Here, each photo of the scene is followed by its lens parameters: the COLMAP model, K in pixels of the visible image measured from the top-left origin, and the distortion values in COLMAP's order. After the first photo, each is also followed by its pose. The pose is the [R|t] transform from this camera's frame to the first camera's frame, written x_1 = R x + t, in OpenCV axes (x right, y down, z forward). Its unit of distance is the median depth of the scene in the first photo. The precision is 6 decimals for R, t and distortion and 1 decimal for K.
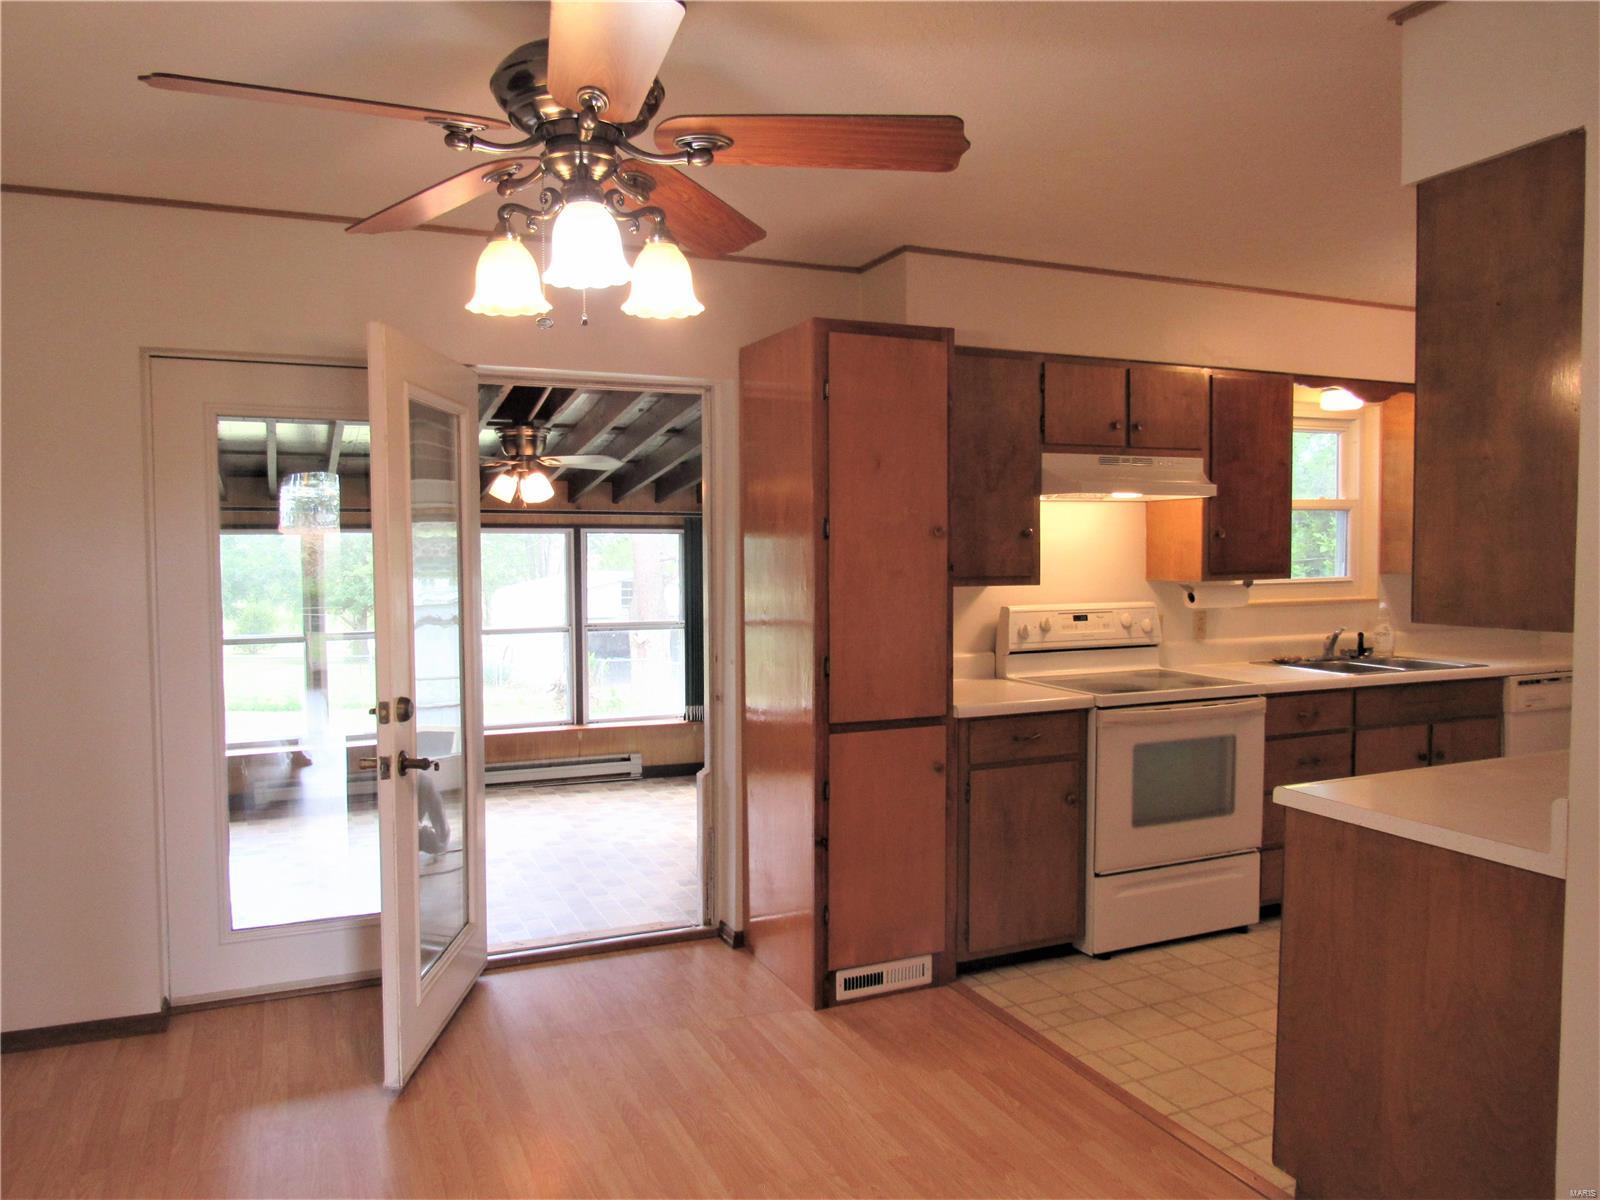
lens RADIAL K [[1139.8, 0, 800.0], [0, 1139.8, 600.0], [0, 0, 1]] dist [-0.031151, -0.002383]
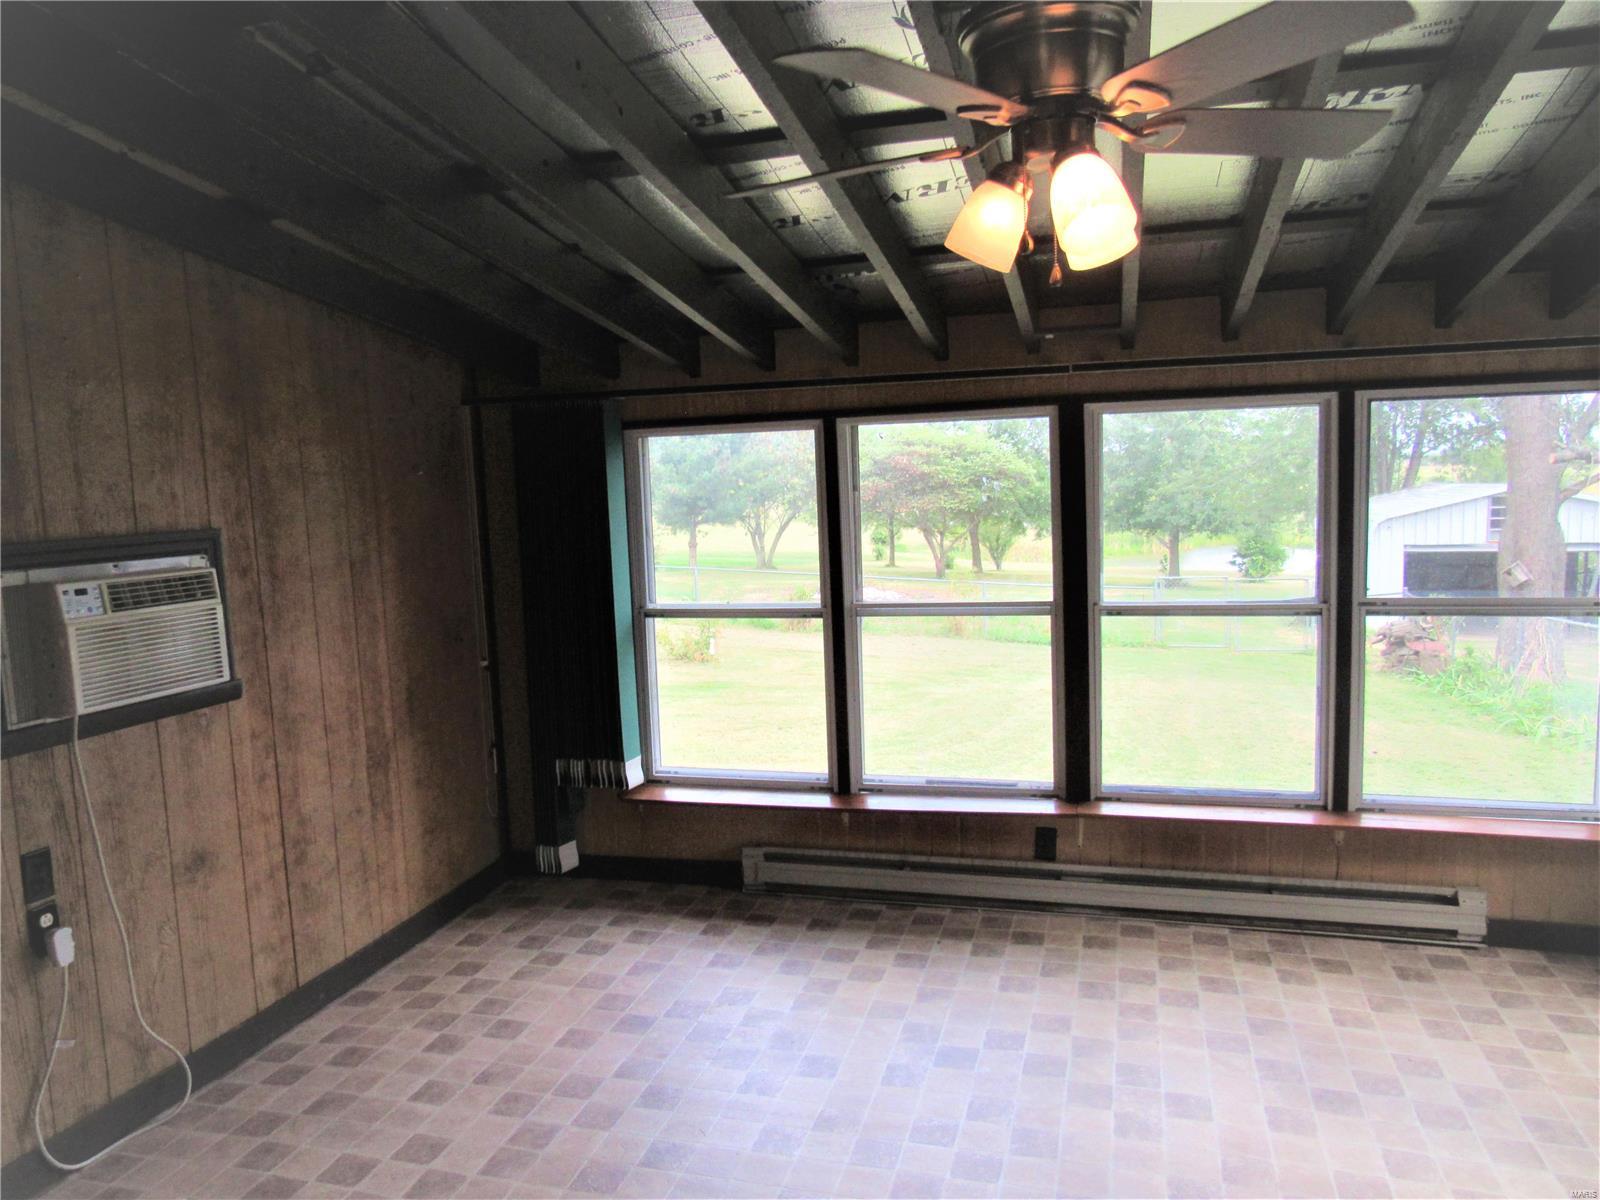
lens RADIAL K [[1151.5, 0, 800.0], [0, 1151.5, 600.0], [0, 0, 1]] dist [-0.024251, -0.000148]
pose [[0.763017, 0.042447, -0.644983, -0.061931], [0.003736, 0.997535, 0.070069, -0.011288], [0.646368, -0.055874, 0.760977, 0.495445]]
